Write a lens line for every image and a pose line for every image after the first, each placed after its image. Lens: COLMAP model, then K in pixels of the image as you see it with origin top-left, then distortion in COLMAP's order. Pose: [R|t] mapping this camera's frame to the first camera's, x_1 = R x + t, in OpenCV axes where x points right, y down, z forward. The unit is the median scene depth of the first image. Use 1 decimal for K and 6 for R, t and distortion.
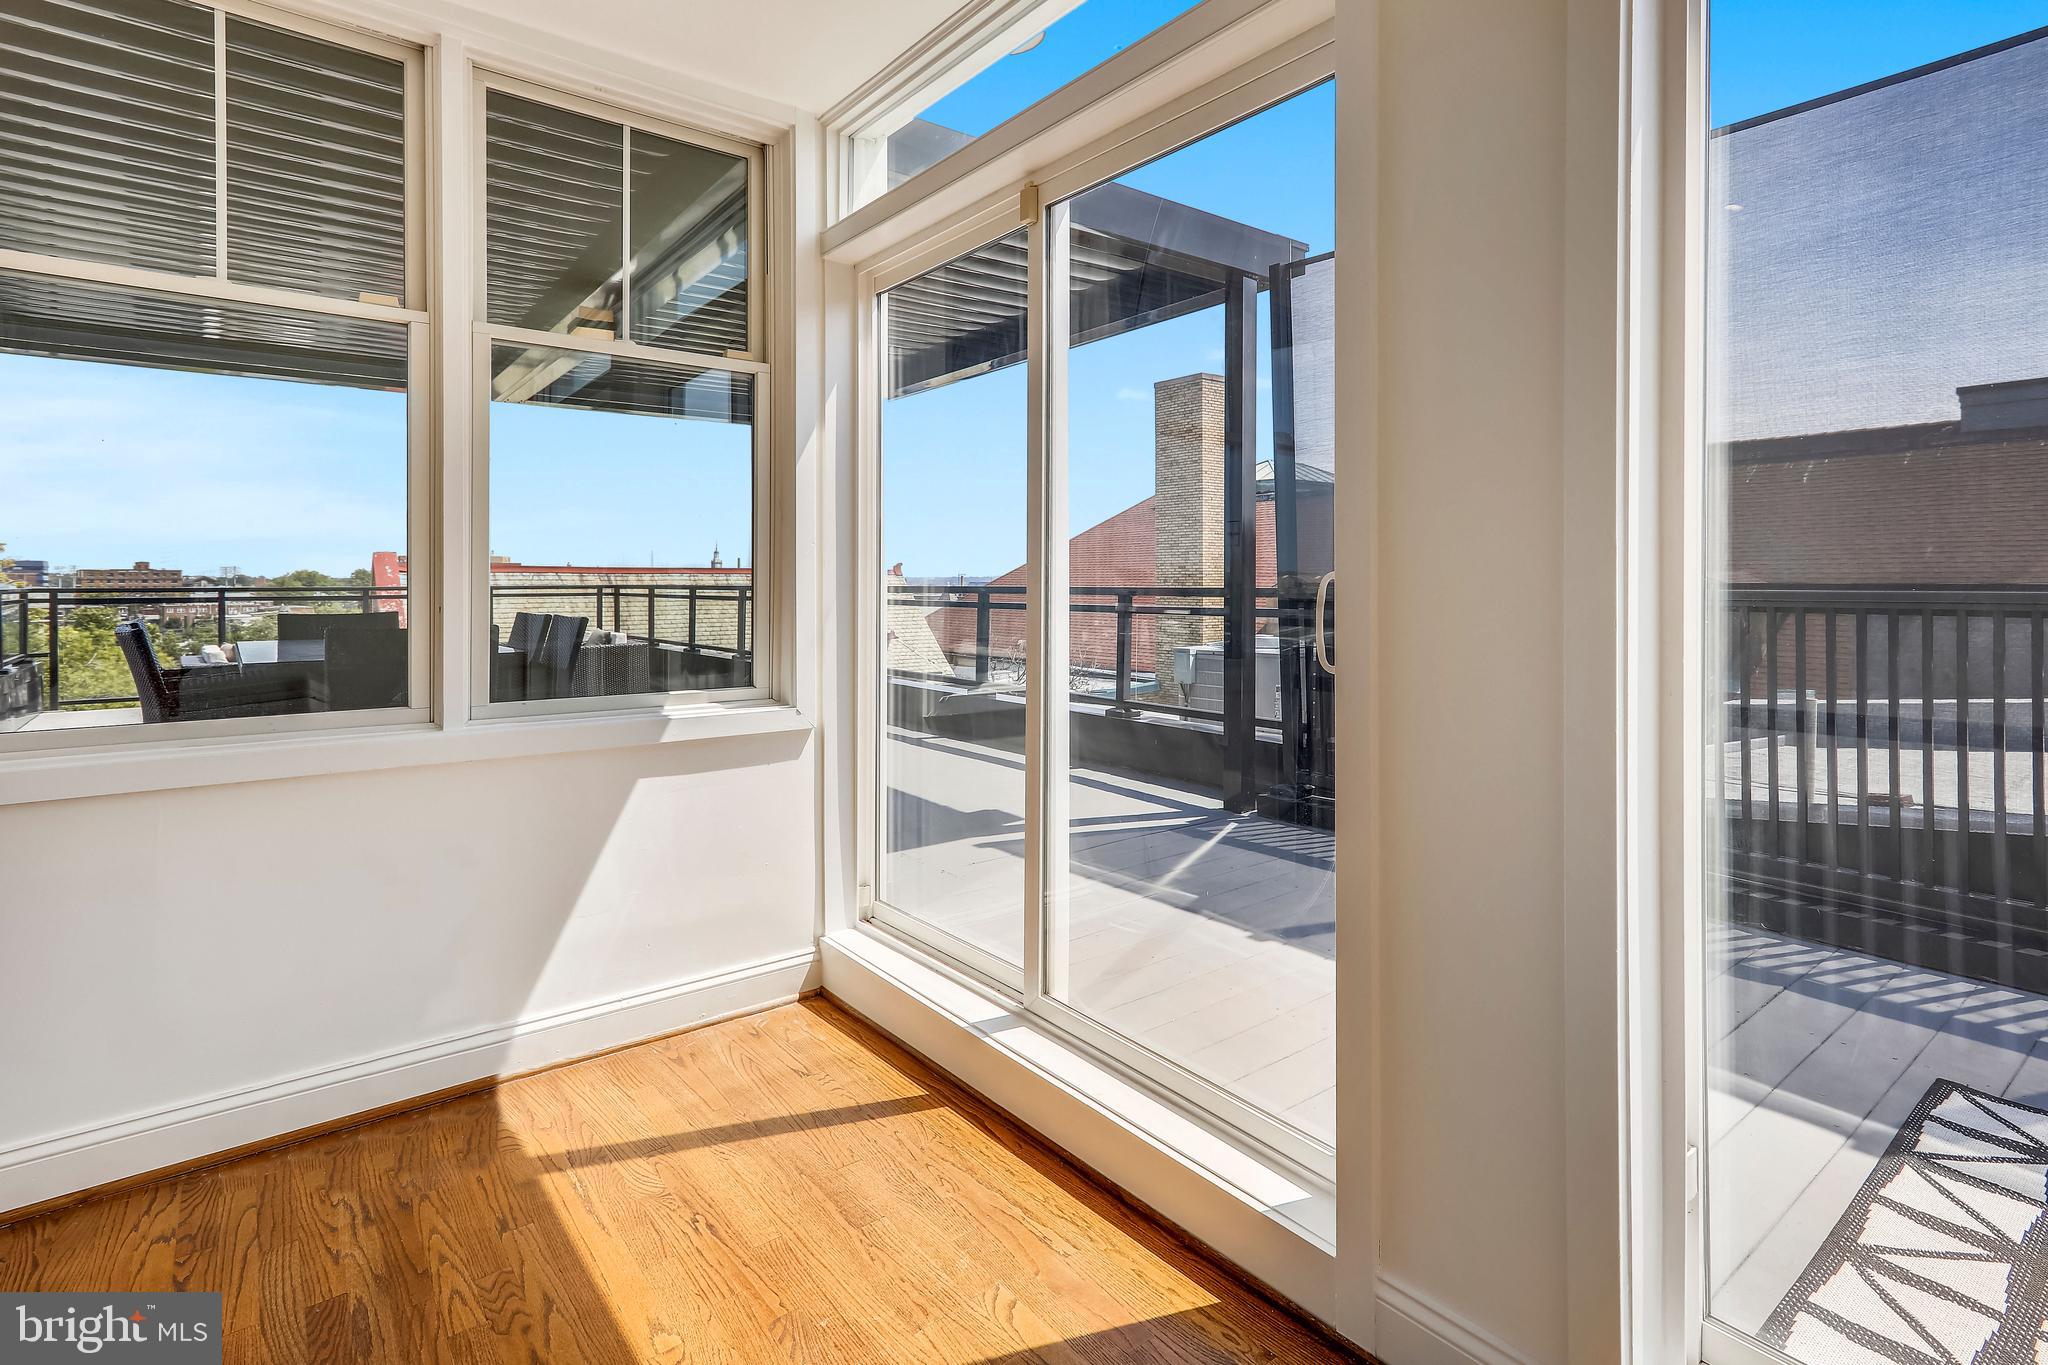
lens RADIAL K [[1000.5, 0, 1026.5], [0, 1000.5, 582.3], [0, 0, 1]] dist [0.015754, 0.000252]
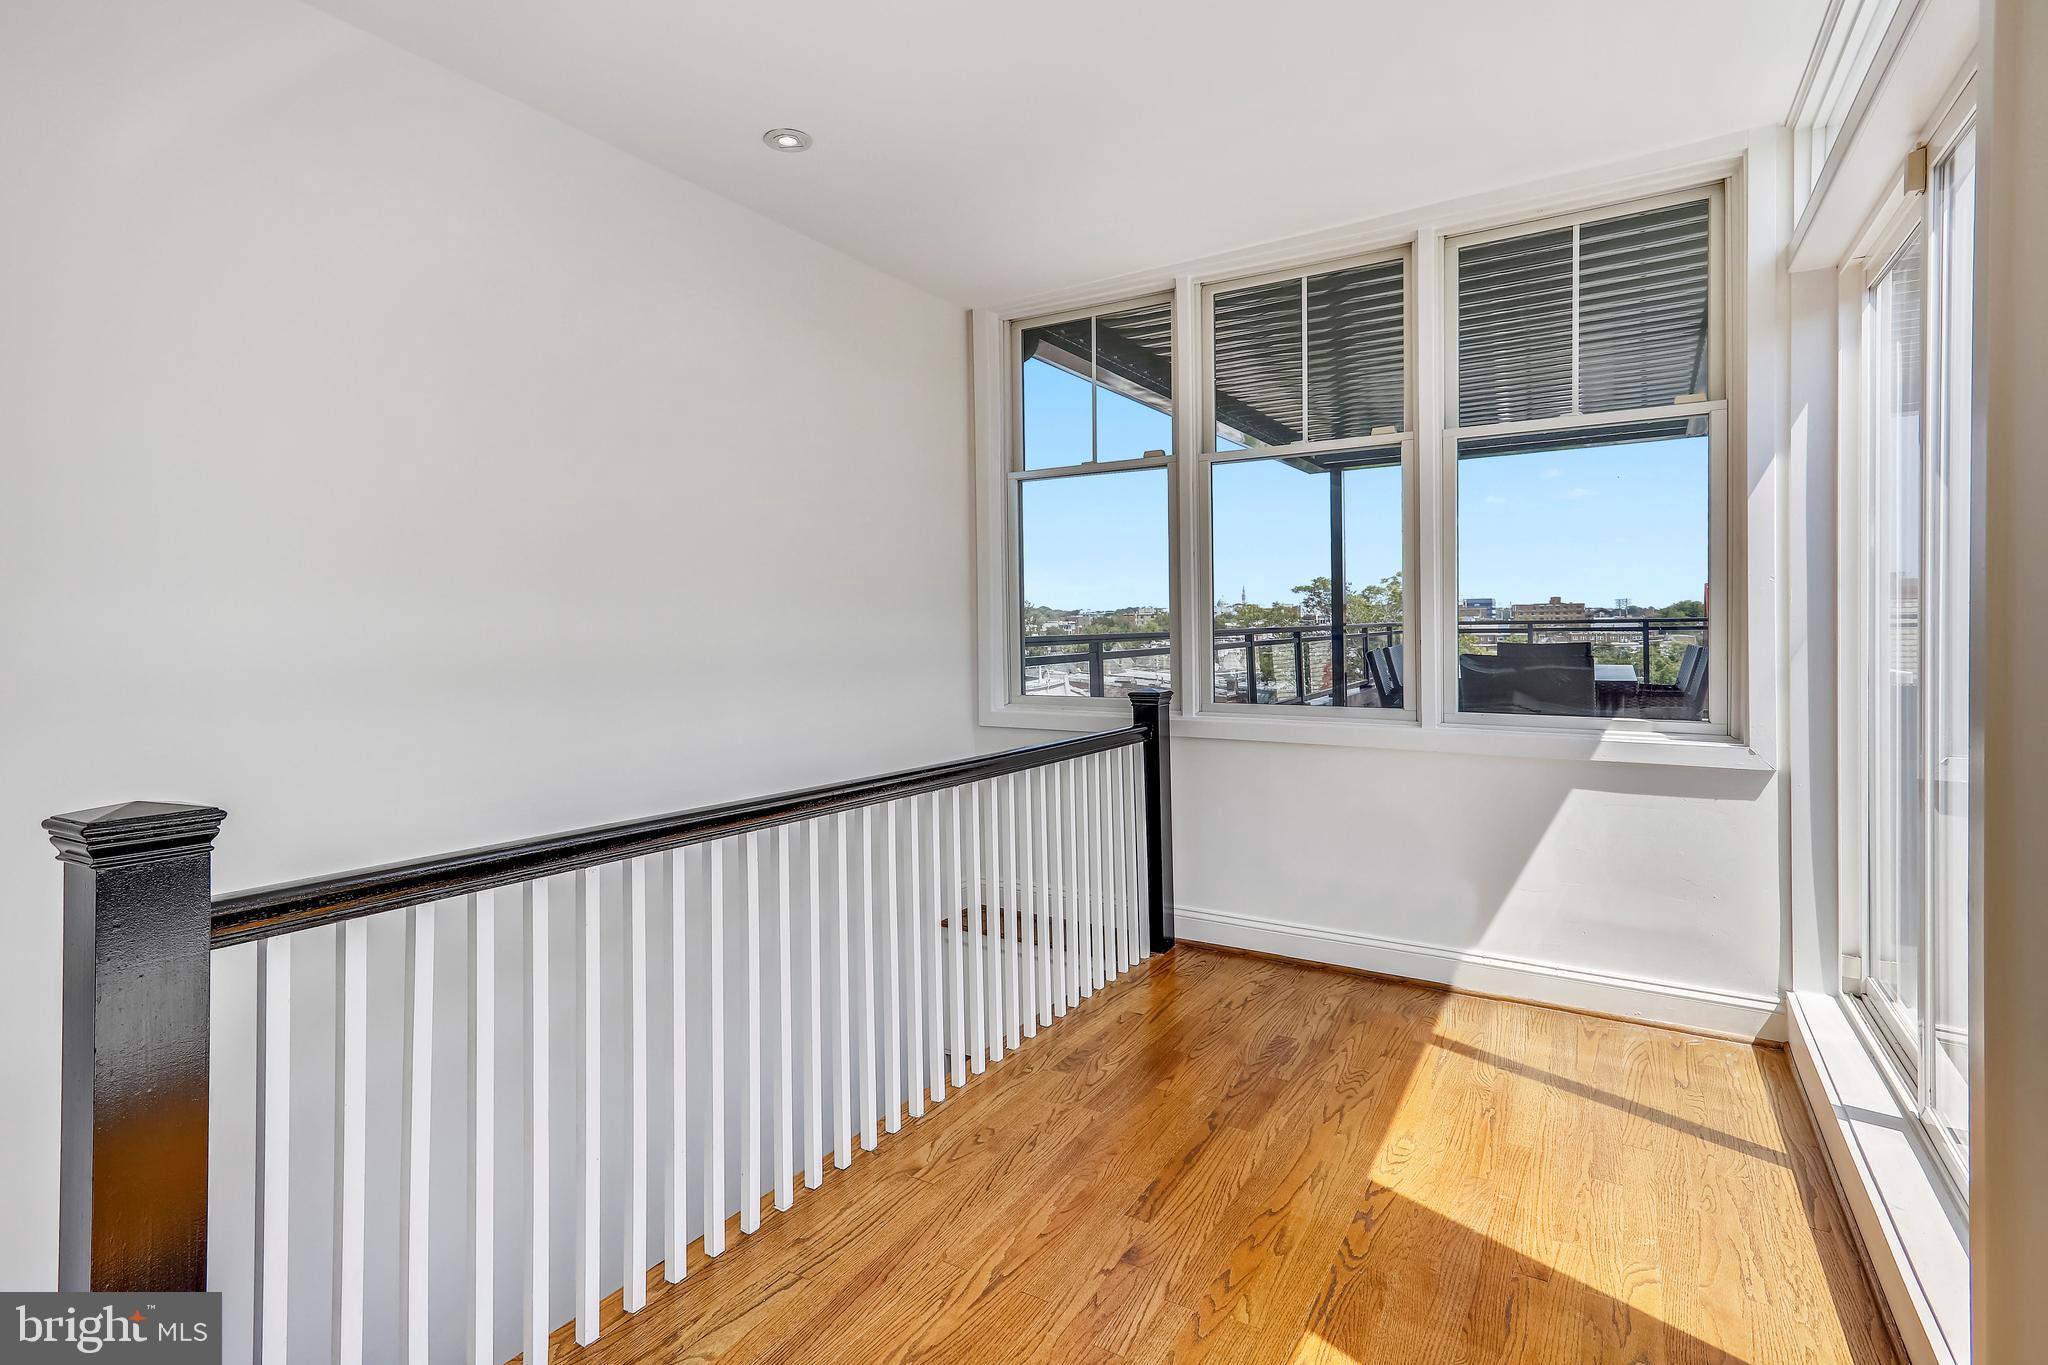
lens RADIAL K [[1009.9, 0, 1024.0], [0, 1009.9, 682.5], [0, 0, 1]] dist [0.000633, -0.000411]
pose [[0.346281, 0.052270, -0.936673, 0.484329], [0.013355, 0.998071, 0.060633, -0.006888], [0.938036, -0.033506, 0.344915, 0.000609]]
